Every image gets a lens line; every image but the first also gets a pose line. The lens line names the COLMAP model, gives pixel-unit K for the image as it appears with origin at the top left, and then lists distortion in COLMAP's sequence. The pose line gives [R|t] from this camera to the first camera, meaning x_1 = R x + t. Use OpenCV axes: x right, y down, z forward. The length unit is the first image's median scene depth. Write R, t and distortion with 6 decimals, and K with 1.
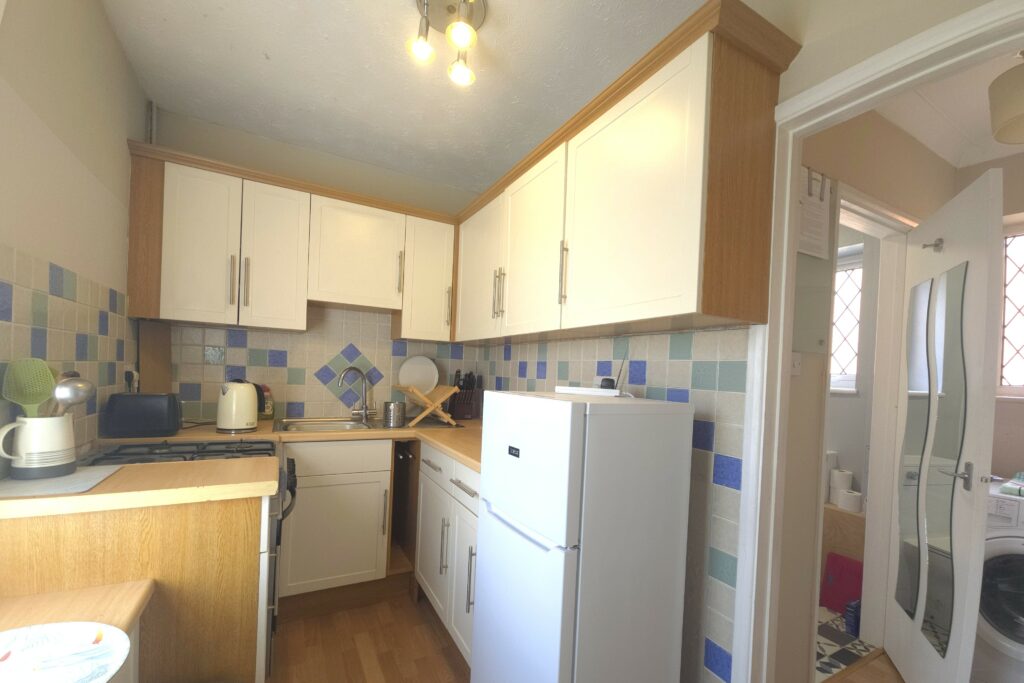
lens RADIAL K [[411.9, 0, 511.7], [0, 411.9, 377.5], [0, 0, 1]] dist [0.000090, -0.000362]
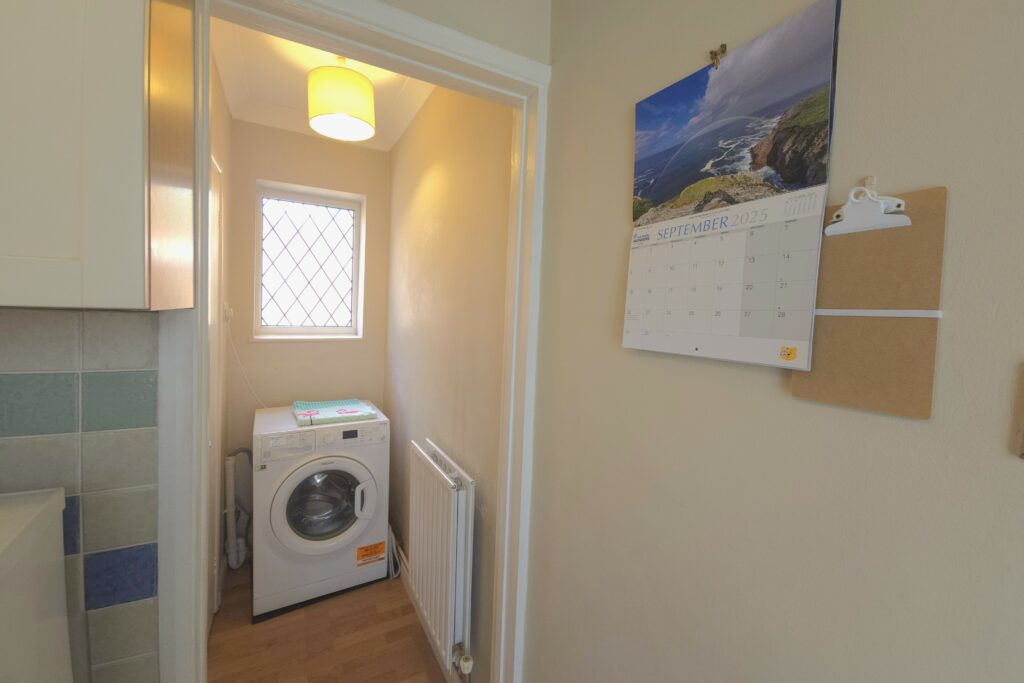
lens RADIAL K [[415.4, 0, 512.3], [0, 415.4, 328.7], [0, 0, 1]] dist [-0.000812, -0.000228]
pose [[-0.008335, -0.084704, 0.996371, 0.011126], [-0.021659, 0.996187, 0.084507, -0.152834], [-0.999731, -0.020876, -0.010138, 0.523110]]
